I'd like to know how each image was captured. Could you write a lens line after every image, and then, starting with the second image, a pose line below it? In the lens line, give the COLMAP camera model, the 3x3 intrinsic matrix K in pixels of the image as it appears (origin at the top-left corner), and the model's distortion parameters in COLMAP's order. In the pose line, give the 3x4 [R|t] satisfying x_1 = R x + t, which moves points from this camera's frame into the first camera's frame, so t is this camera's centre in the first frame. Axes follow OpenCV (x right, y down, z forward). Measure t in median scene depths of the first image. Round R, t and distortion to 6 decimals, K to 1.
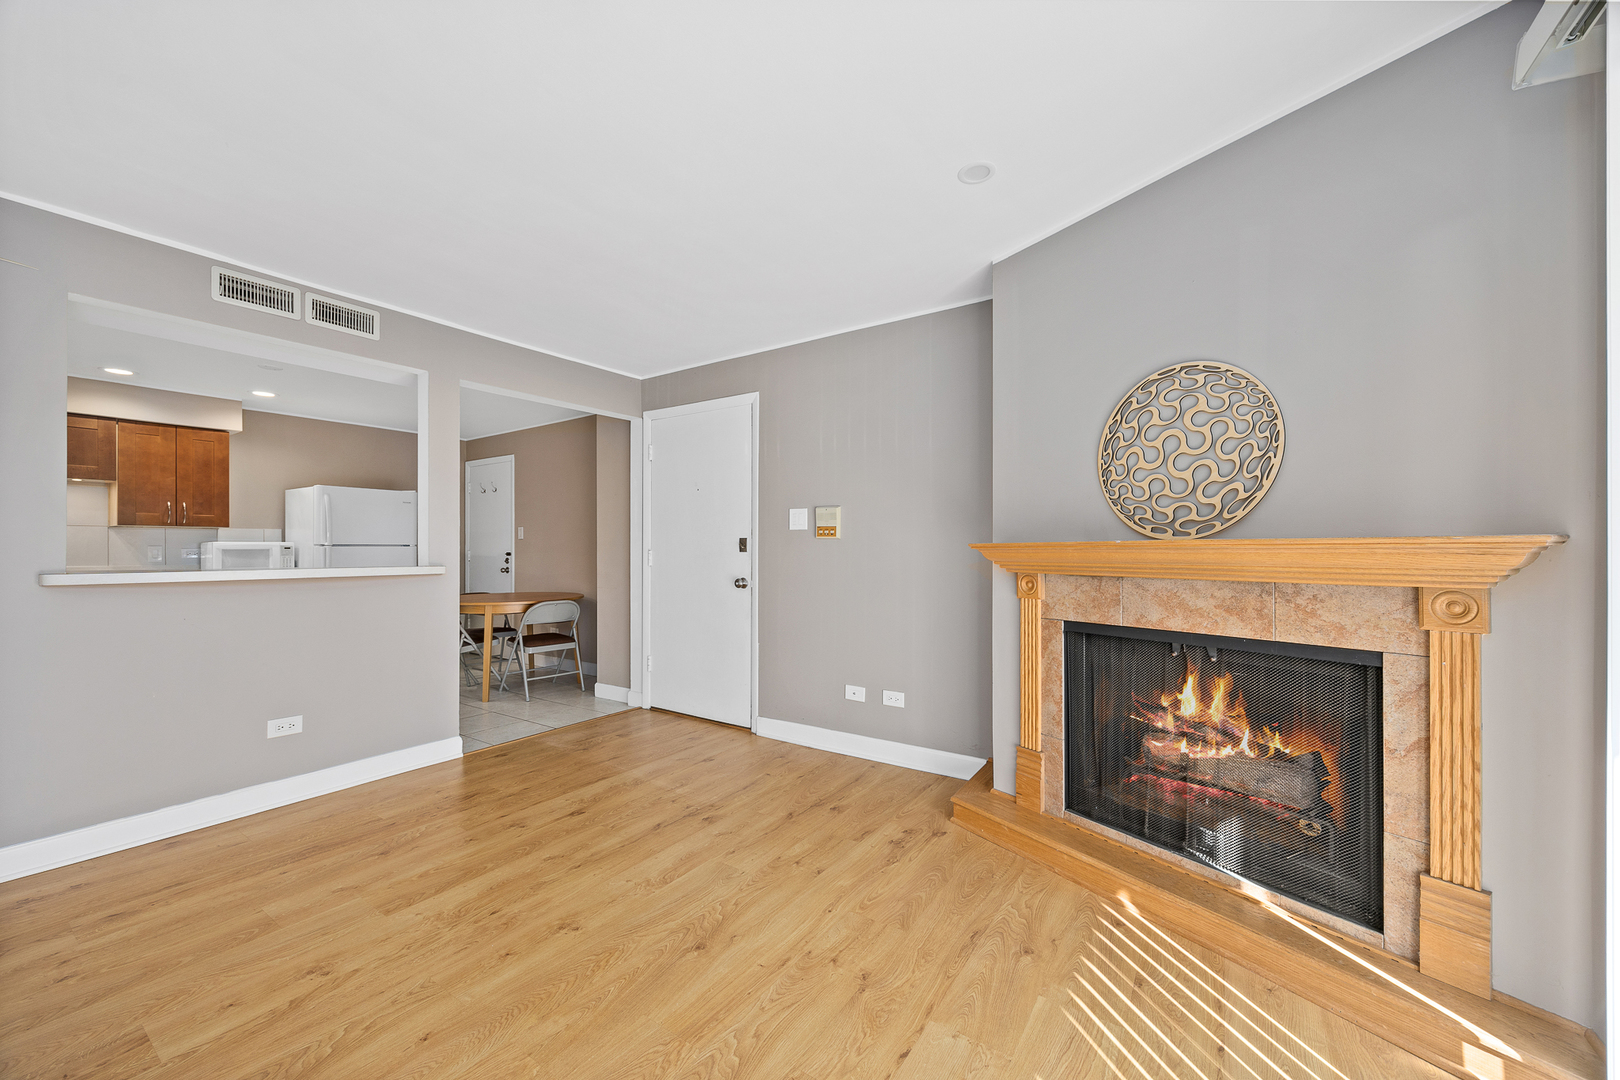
lens RADIAL K [[617.4, 0, 809.4], [0, 617.4, 544.7], [0, 0, 1]] dist [-0.000059, -0.000658]
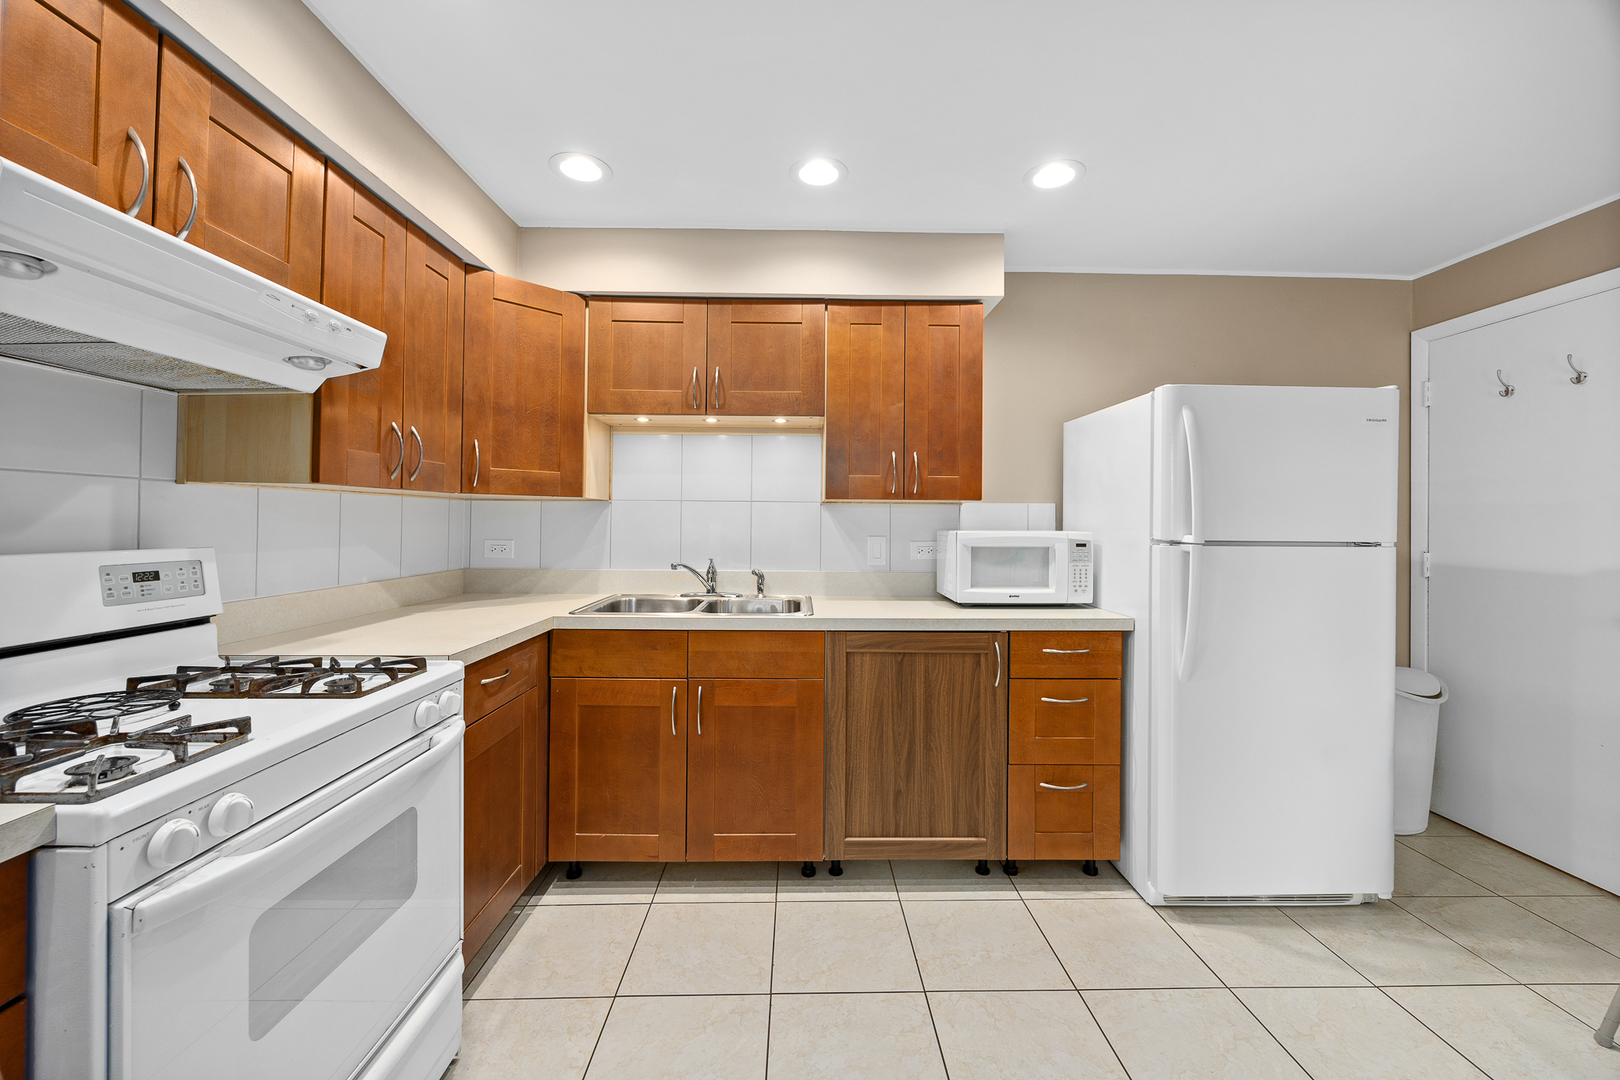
lens RADIAL K [[617.4, 0, 815.1], [0, 617.4, 518.7], [0, 0, 1]] dist [-0.000059, -0.000658]
pose [[0.578701, 0.000376, -0.815540, -0.647792], [-0.007035, 0.999965, -0.004531, -0.011328], [0.815510, 0.008359, 0.578683, 0.640151]]
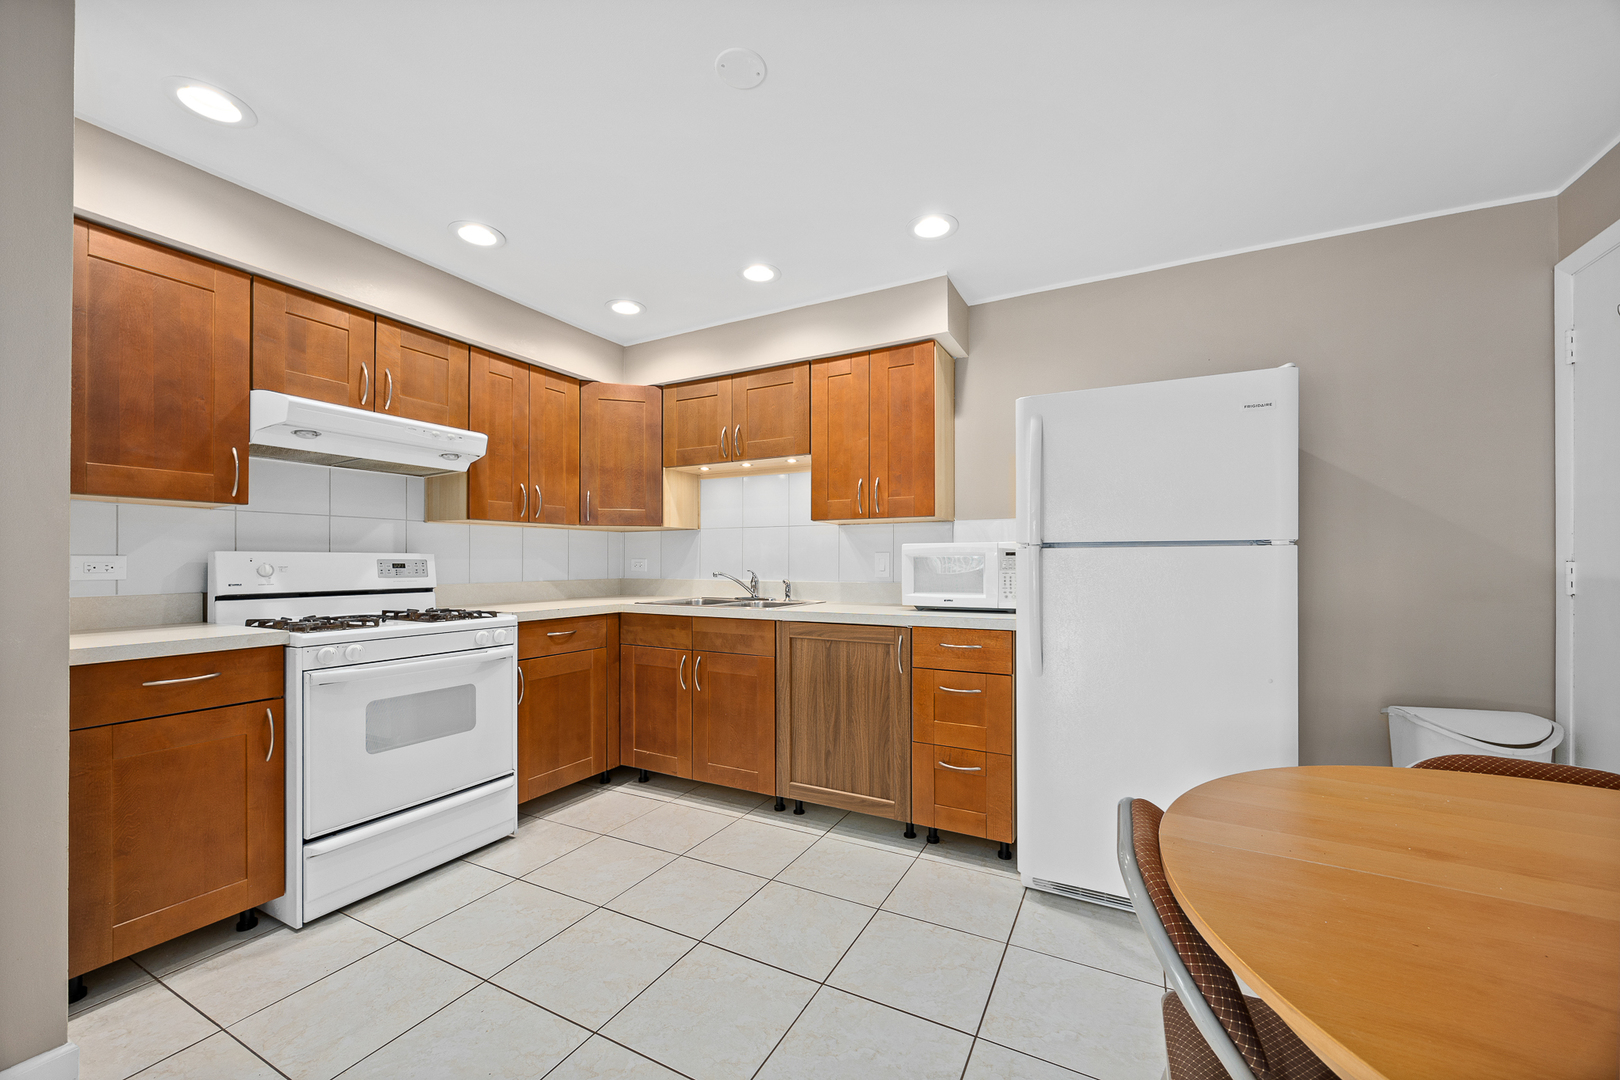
lens RADIAL K [[617.4, 0, 818.6], [0, 617.4, 562.2], [0, 0, 1]] dist [-0.000059, -0.000658]
pose [[0.118274, -0.000280, -0.992981, -0.432444], [0.002916, 0.999996, 0.000065, 0.012116], [0.992977, -0.002904, 0.118274, 0.868660]]
